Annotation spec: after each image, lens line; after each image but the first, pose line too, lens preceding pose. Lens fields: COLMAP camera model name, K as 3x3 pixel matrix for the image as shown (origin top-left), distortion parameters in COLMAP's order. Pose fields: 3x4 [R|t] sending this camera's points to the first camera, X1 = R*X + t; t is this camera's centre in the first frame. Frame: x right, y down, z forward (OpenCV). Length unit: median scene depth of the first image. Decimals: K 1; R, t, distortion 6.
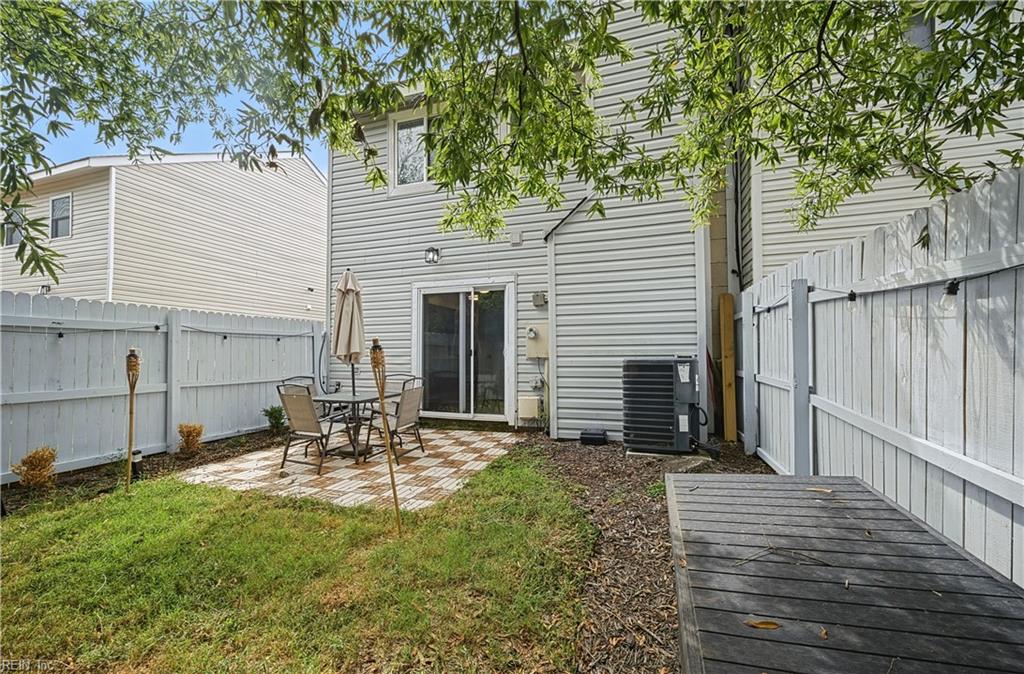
lens RADIAL K [[407.5, 0, 506.6], [0, 407.5, 349.1], [0, 0, 1]] dist [-0.000826, 0.000033]
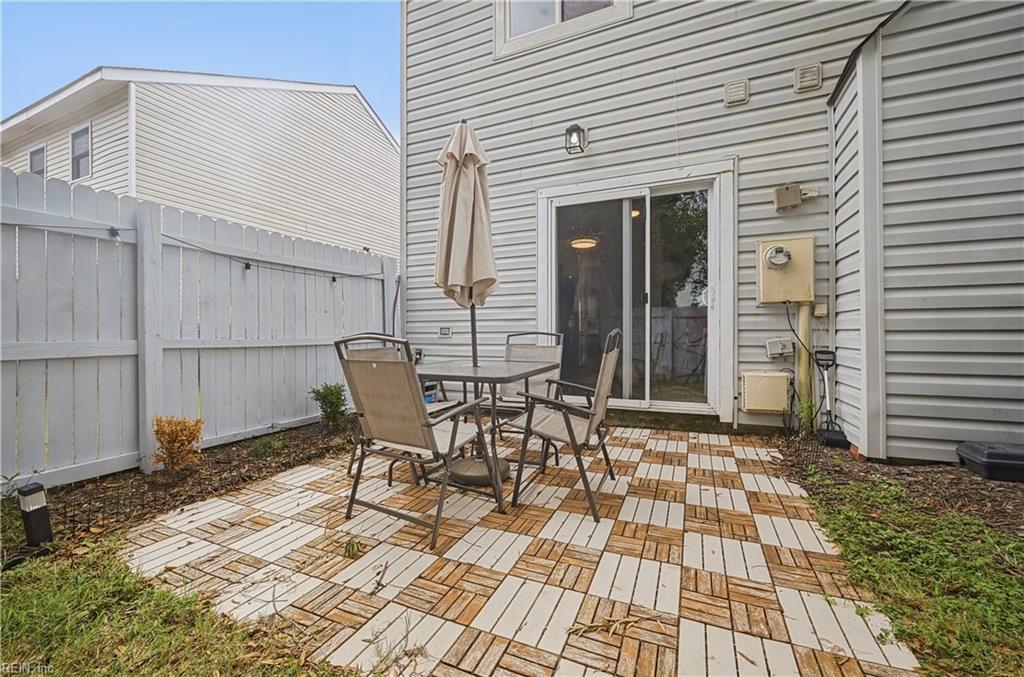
lens RADIAL K [[407.5, 0, 513.9], [0, 407.5, 338.2], [0, 0, 1]] dist [-0.000826, 0.000033]
pose [[0.996141, 0.002331, -0.087732, -0.280336], [0.000003, 0.999646, 0.026589, 0.063859], [0.087763, -0.026487, 0.995789, 0.486022]]
